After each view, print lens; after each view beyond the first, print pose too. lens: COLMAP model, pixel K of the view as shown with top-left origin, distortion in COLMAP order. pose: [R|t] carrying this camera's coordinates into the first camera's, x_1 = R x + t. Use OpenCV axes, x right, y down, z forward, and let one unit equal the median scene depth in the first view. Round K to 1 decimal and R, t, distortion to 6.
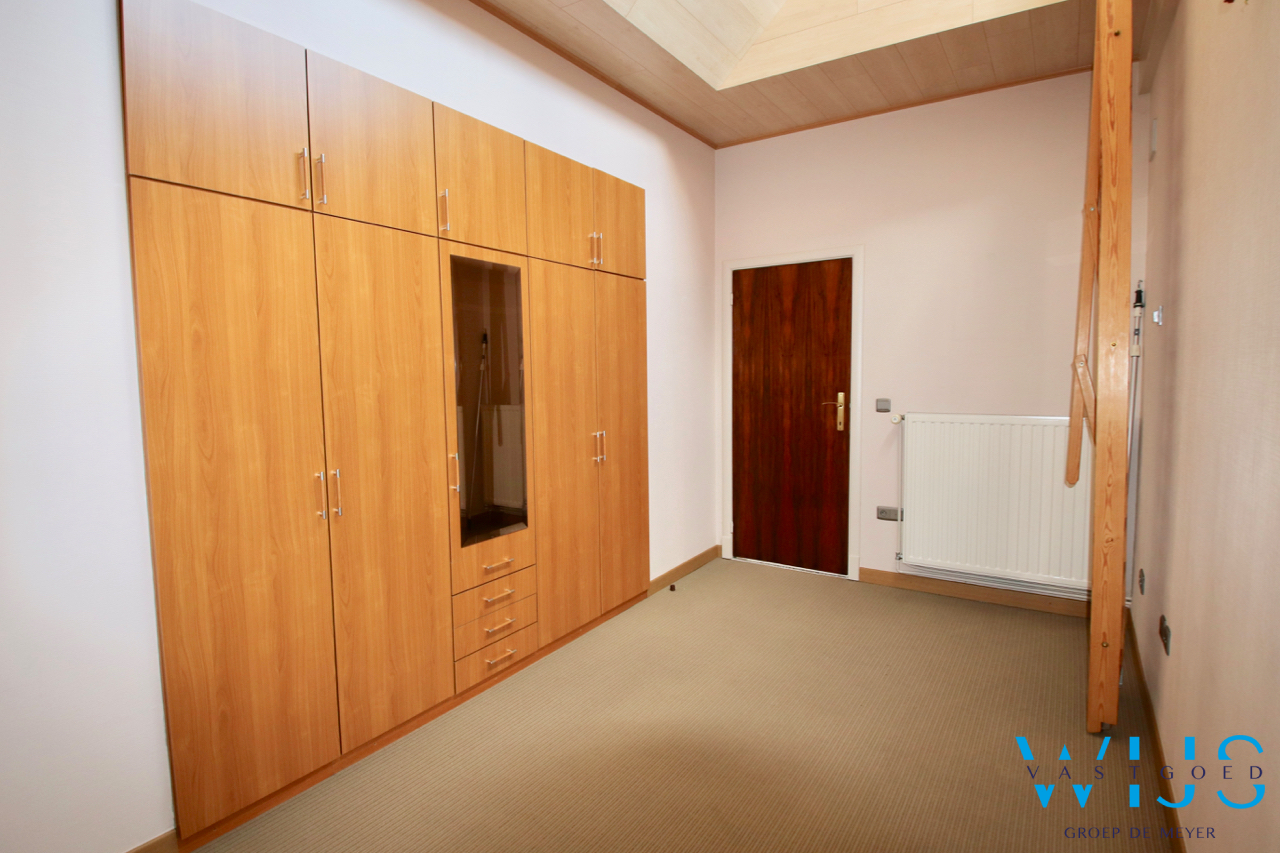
lens RADIAL K [[610.5, 0, 630.4], [0, 610.5, 423.9], [0, 0, 1]] dist [-0.006284, -0.007178]
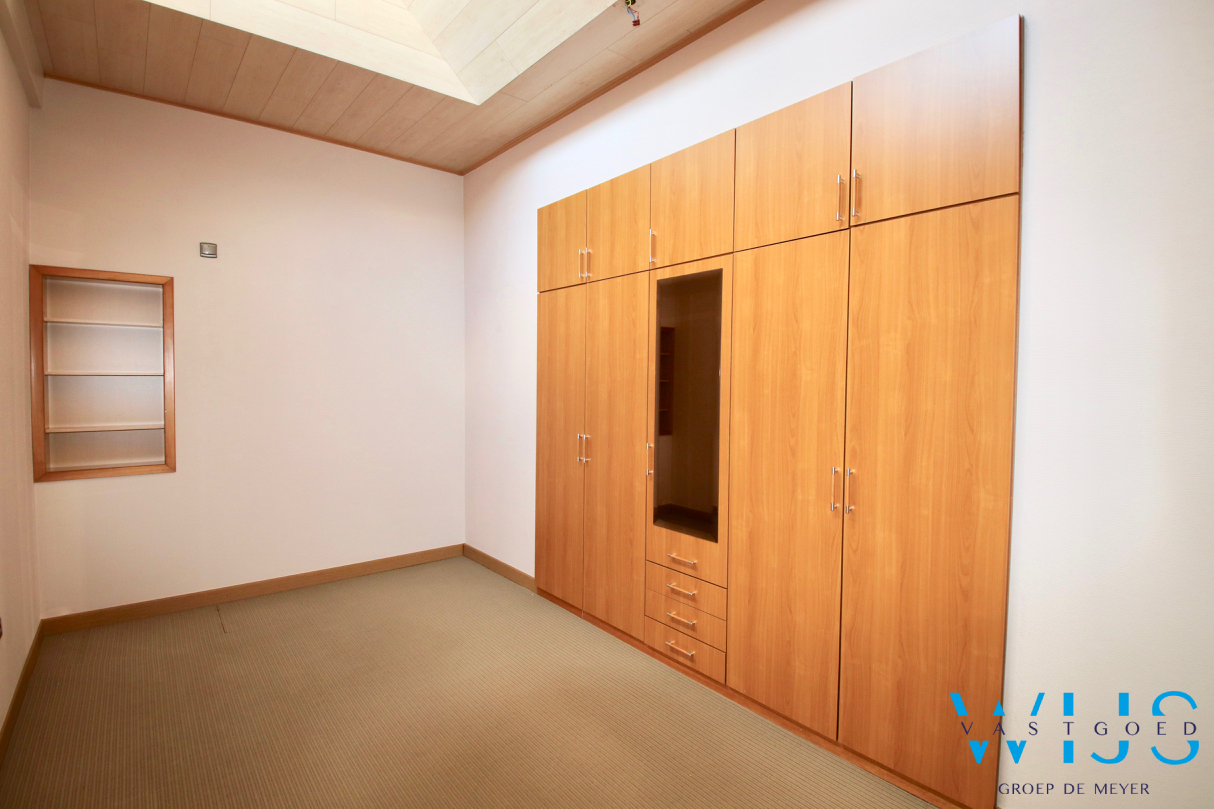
lens RADIAL K [[579.0, 0, 598.6], [0, 579.0, 394.9], [0, 0, 1]] dist [-0.006284, -0.007178]
pose [[-0.276081, 0.042850, -0.960179, 0.765664], [-0.078547, 0.994658, 0.066973, -0.107077], [0.957919, 0.093909, -0.271241, 1.102467]]
